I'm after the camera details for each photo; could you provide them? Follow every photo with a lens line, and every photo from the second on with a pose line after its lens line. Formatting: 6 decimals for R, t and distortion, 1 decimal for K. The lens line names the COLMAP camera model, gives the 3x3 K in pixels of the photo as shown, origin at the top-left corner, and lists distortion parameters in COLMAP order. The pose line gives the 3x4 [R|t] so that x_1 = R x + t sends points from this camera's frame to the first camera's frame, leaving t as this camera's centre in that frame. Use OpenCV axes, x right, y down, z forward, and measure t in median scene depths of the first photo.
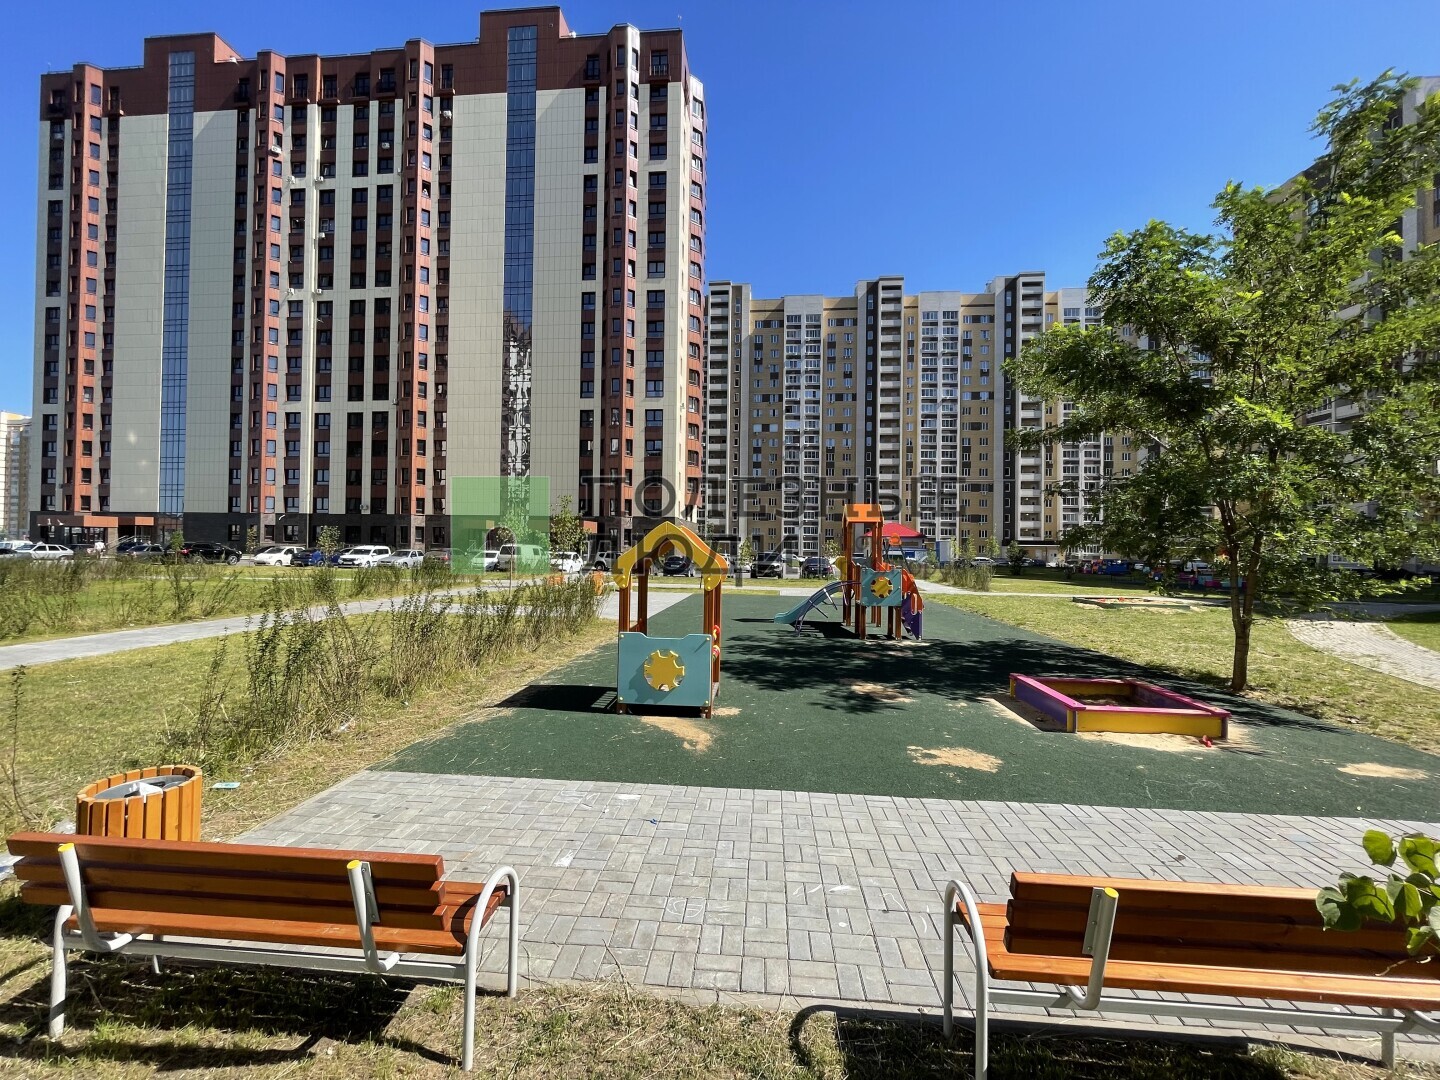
lens RADIAL K [[585.4, 0, 720.8], [0, 585.4, 541.5], [0, 0, 1]] dist [-0.004015, 0.001151]
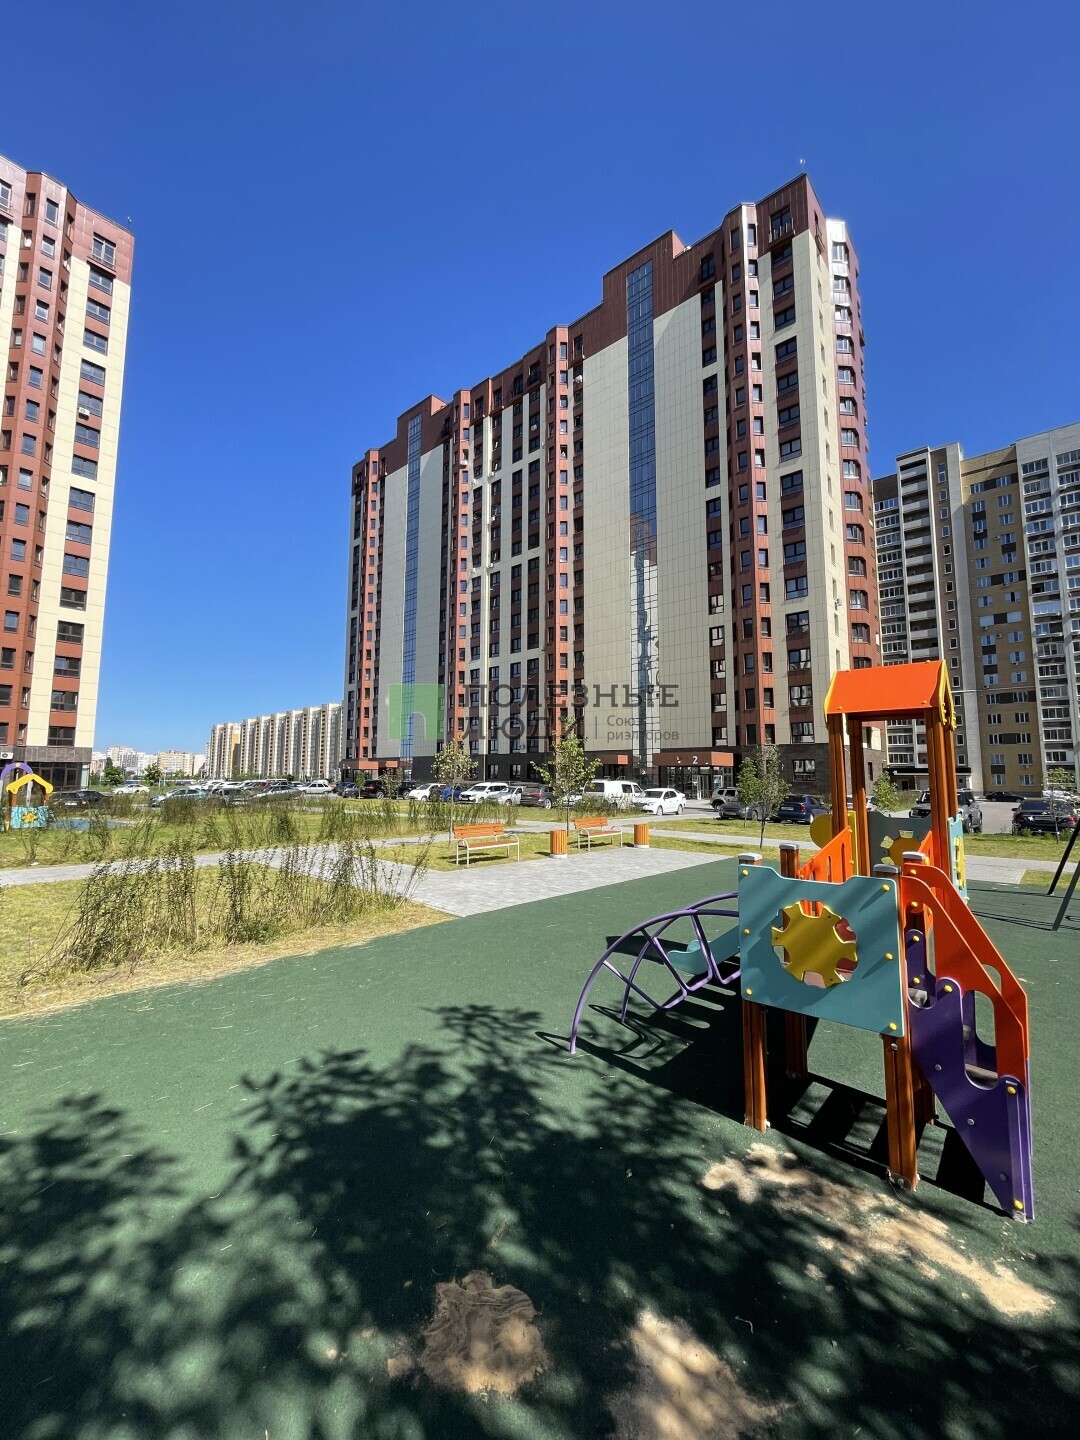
lens RADIAL K [[585.4, 0, 539.0], [0, 585.4, 721.2], [0, 0, 1]] dist [-0.004015, 0.001151]
pose [[0.805565, -0.067050, -0.588701, 0.063390], [0.011961, 0.995214, -0.096983, 0.000510], [0.592386, 0.071085, 0.802512, 0.130665]]
